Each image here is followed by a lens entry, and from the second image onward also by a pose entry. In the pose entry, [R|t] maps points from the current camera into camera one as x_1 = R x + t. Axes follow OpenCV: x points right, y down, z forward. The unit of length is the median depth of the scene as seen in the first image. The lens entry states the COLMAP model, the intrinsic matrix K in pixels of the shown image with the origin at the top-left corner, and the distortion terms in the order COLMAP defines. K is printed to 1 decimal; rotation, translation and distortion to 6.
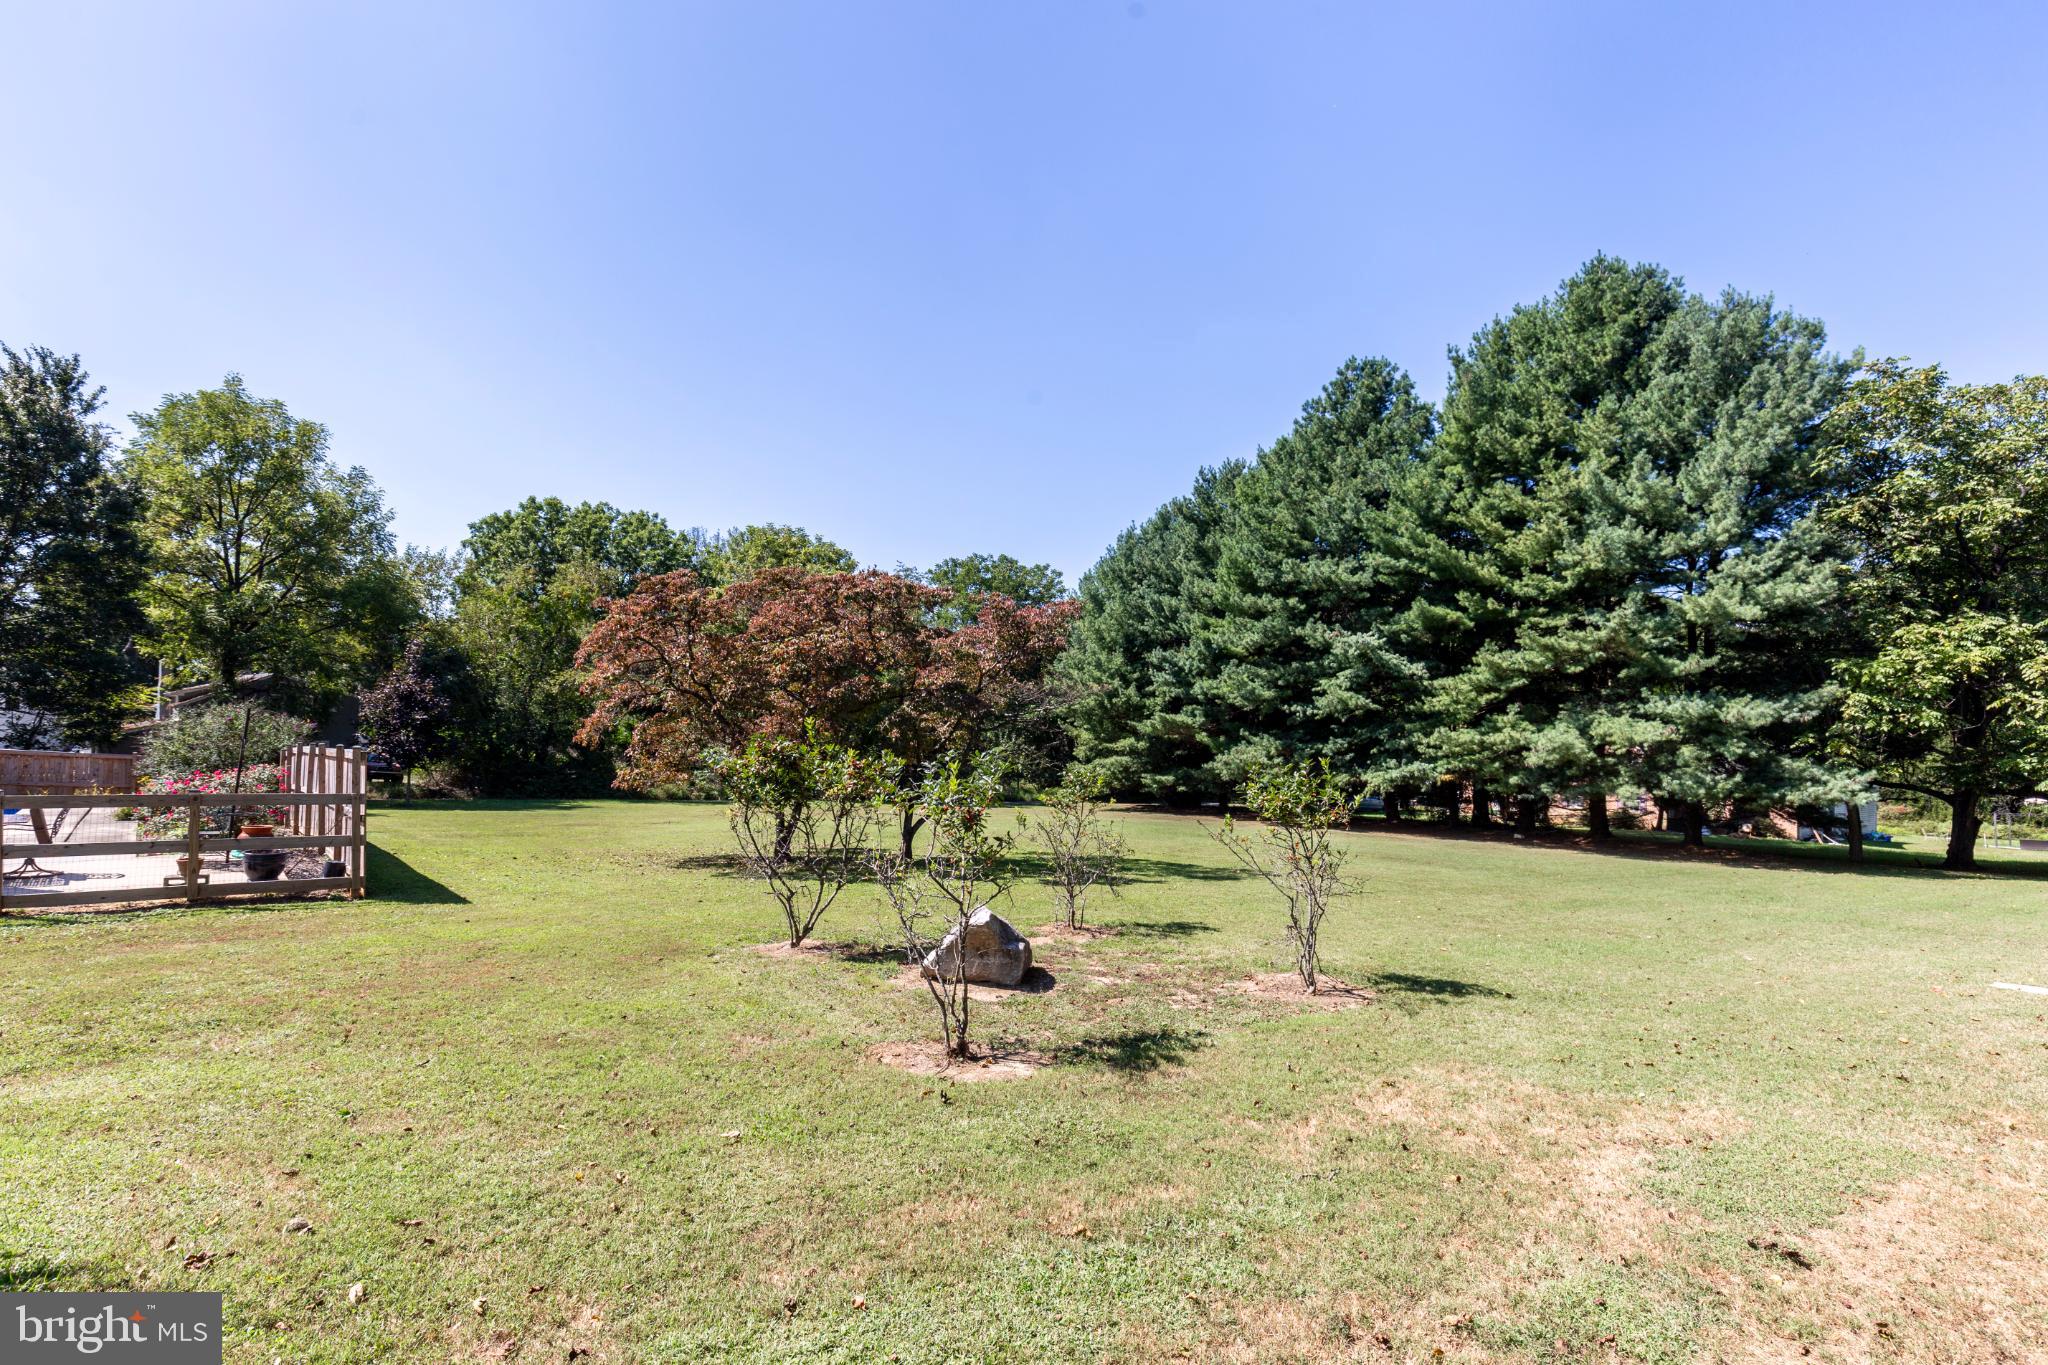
lens RADIAL K [[943.9, 0, 1009.2], [0, 943.9, 706.7], [0, 0, 1]] dist [0.017209, -0.000098]
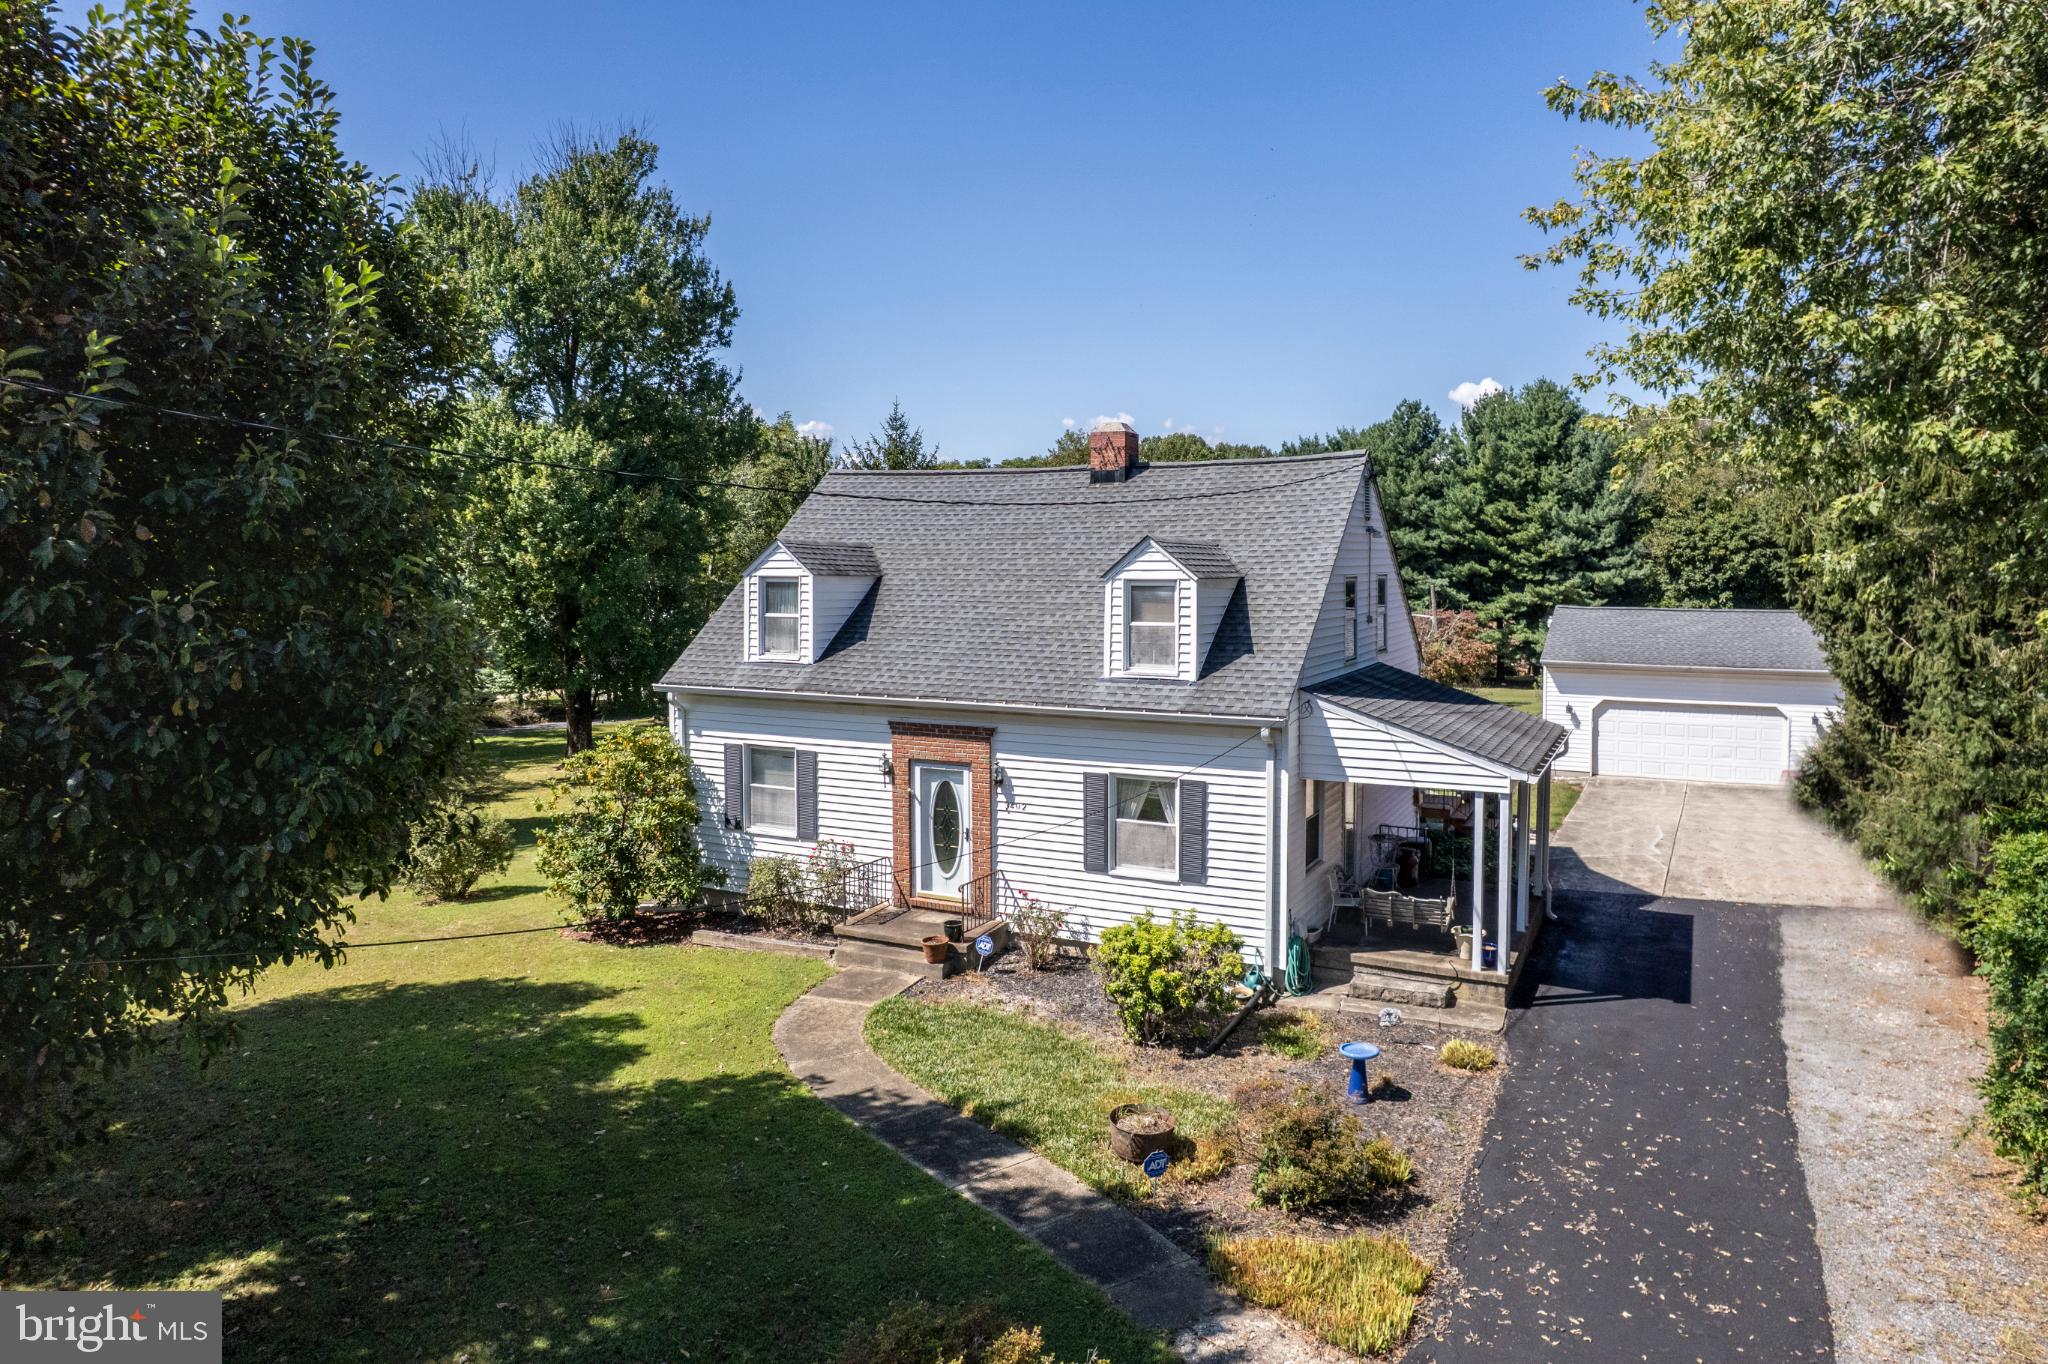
lens RADIAL K [[1430.5, 0, 1056.5], [0, 1430.5, 571.7], [0, 0, 1]] dist [-0.006023, 0.000052]
pose [[0.913787, -0.016599, 0.405854, -1.490120], [0.002103, 0.999345, 0.036137, -0.201412], [-0.406188, -0.032168, 0.913223, -1.272764]]
